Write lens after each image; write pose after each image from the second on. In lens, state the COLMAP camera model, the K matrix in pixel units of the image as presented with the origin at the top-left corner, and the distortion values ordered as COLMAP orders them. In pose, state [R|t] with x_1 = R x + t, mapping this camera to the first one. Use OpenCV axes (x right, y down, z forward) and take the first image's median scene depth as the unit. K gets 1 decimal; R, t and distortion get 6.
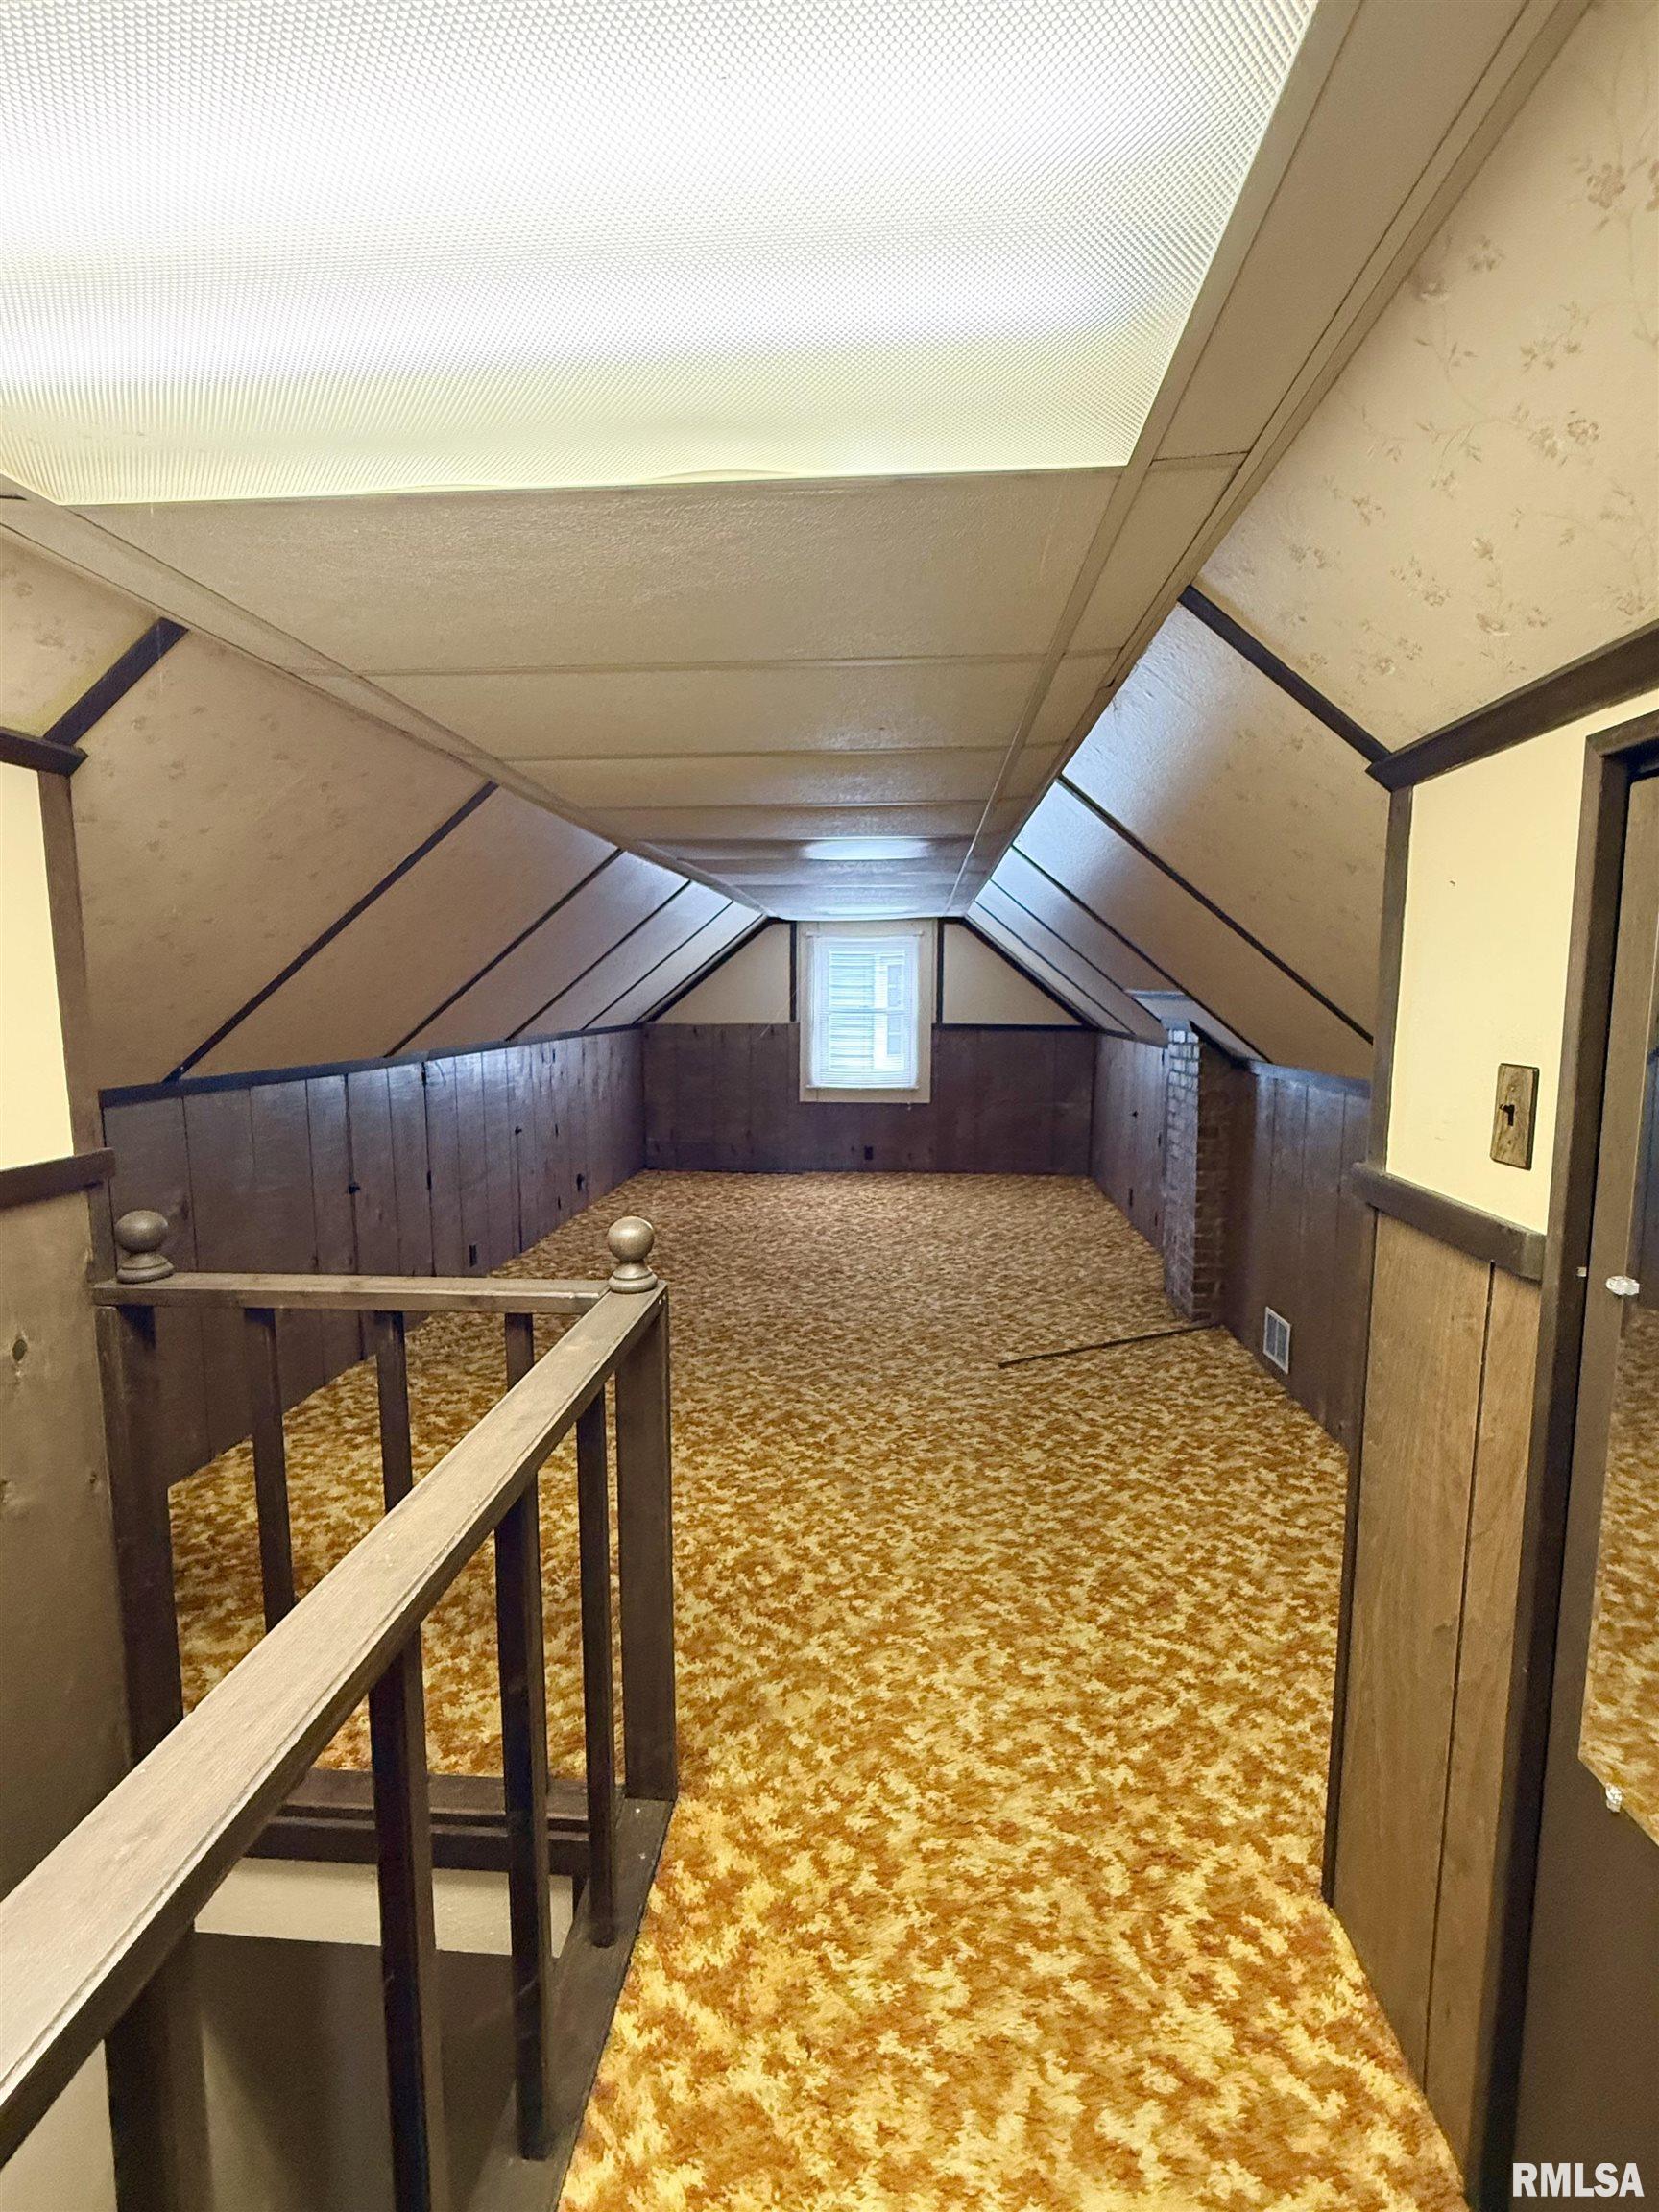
lens RADIAL K [[1020.5, 0, 833.2], [0, 1020.5, 1111.3], [0, 0, 1]] dist [-0.000094, 0.000085]
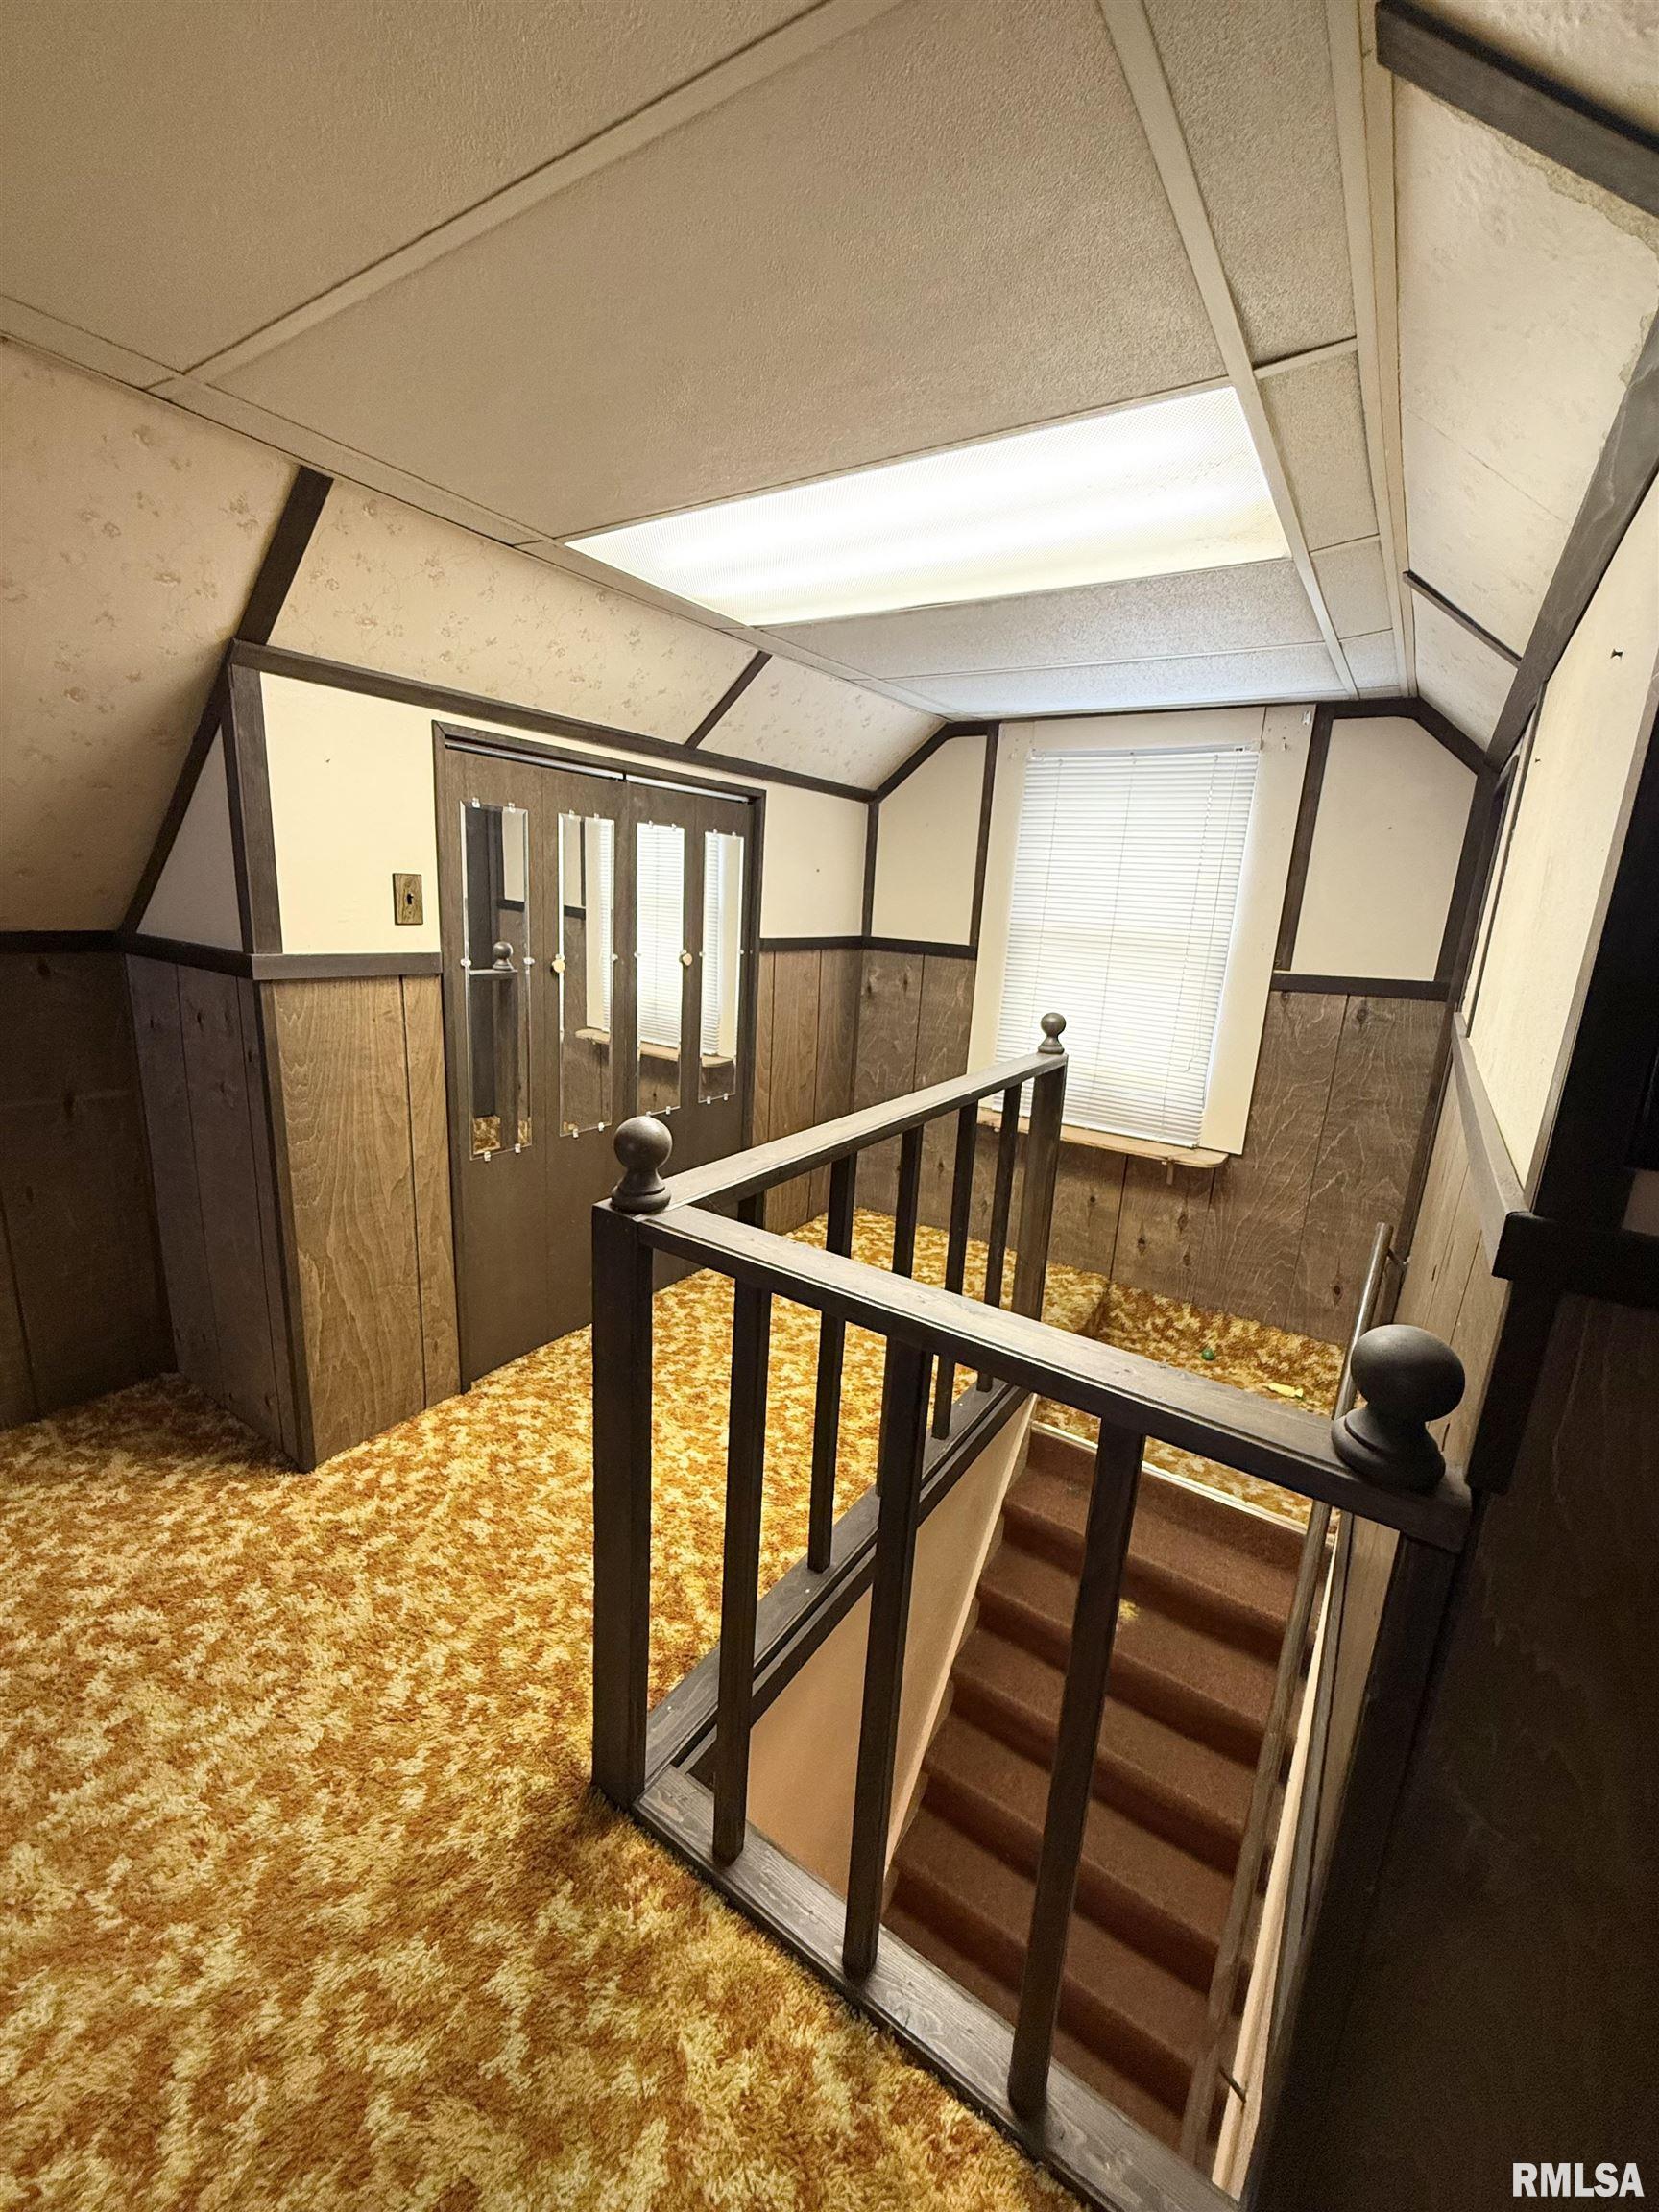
lens RADIAL K [[878.7, 0, 822.9], [0, 878.7, 1102.2], [0, 0, 1]] dist [0.012876, 0.000431]
pose [[-0.870572, -0.162877, 0.464302, -0.675194], [0.004729, 0.940809, 0.338904, -0.151344], [-0.492019, 0.297236, -0.818271, 1.565263]]
